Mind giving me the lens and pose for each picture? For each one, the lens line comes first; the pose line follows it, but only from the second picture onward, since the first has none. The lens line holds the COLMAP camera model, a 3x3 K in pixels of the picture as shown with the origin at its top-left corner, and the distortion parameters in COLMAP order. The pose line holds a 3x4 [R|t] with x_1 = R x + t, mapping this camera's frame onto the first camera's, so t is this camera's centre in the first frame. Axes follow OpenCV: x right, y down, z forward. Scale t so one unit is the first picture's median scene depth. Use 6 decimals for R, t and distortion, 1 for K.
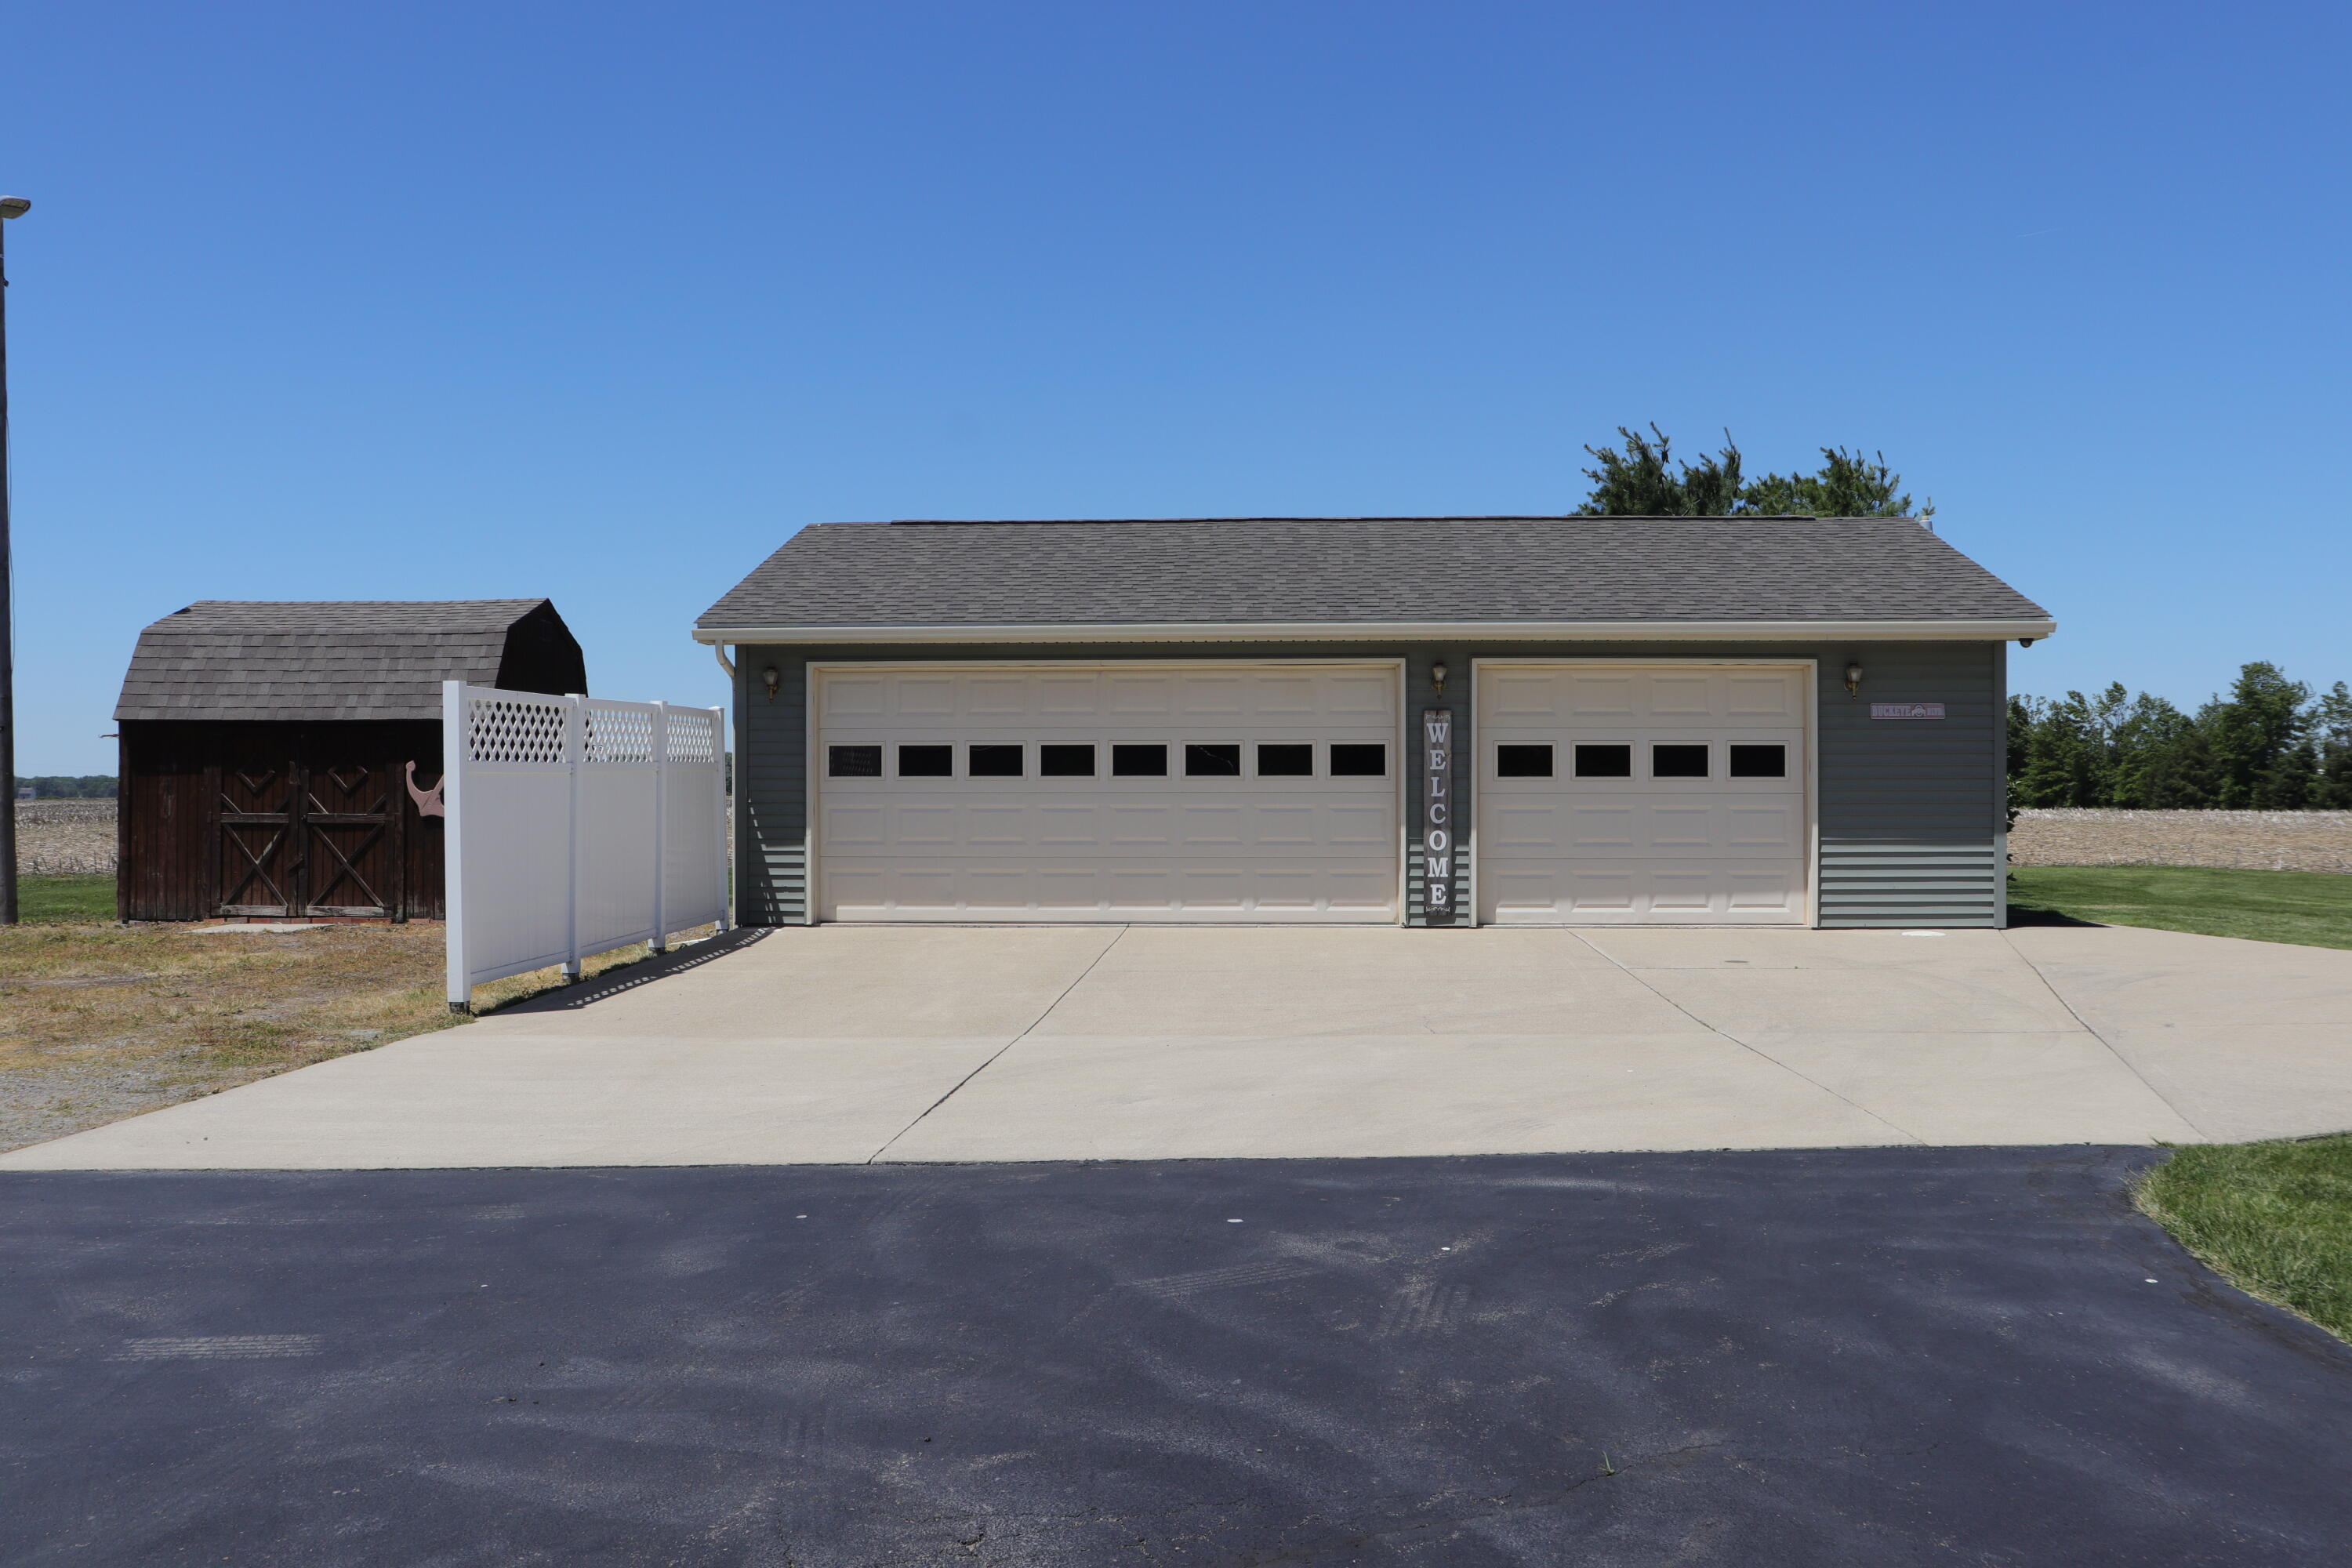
lens RADIAL K [[2117.4, 0, 1176.0], [0, 2117.4, 784.0], [0, 0, 1]] dist [-0.071672, -0.007320]
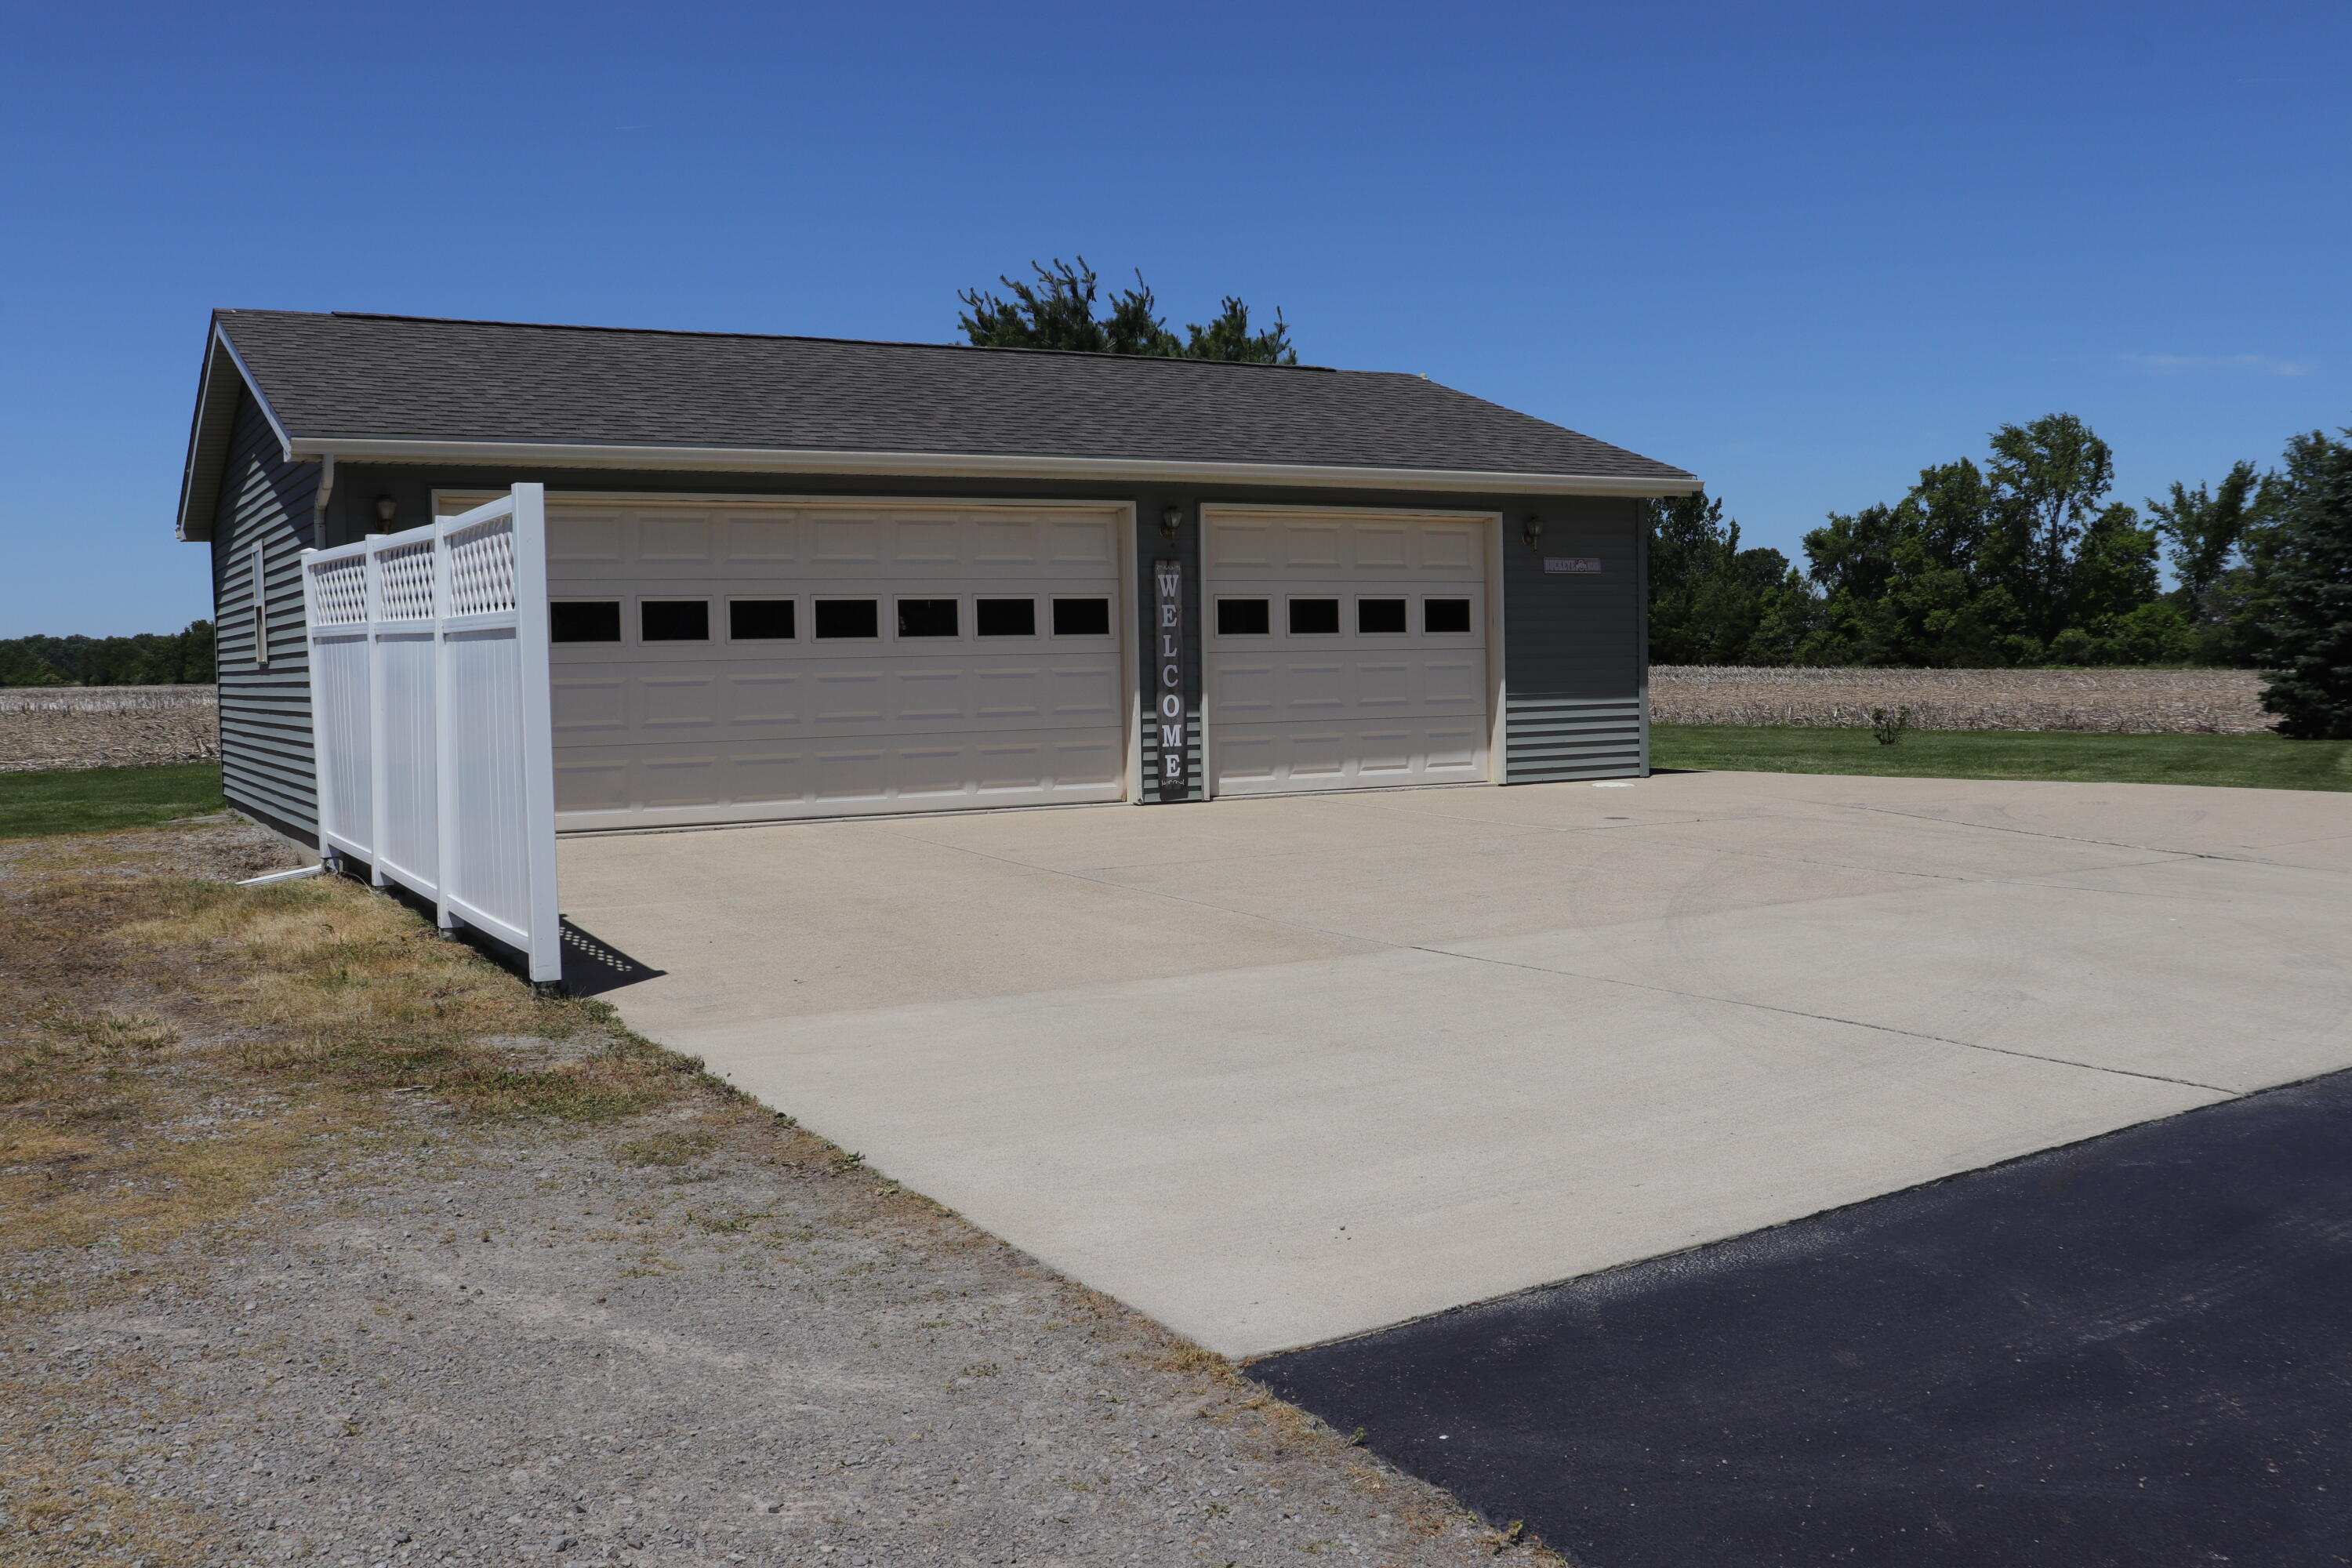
lens RADIAL K [[2199.1, 0, 1176.0], [0, 2199.1, 784.0], [0, 0, 1]] dist [-0.150684, 0.198827]
pose [[0.836611, -0.046552, 0.545816, -0.384527], [0.012666, 0.997760, 0.065683, -0.001466], [-0.547651, -0.048038, 0.835327, 0.218881]]
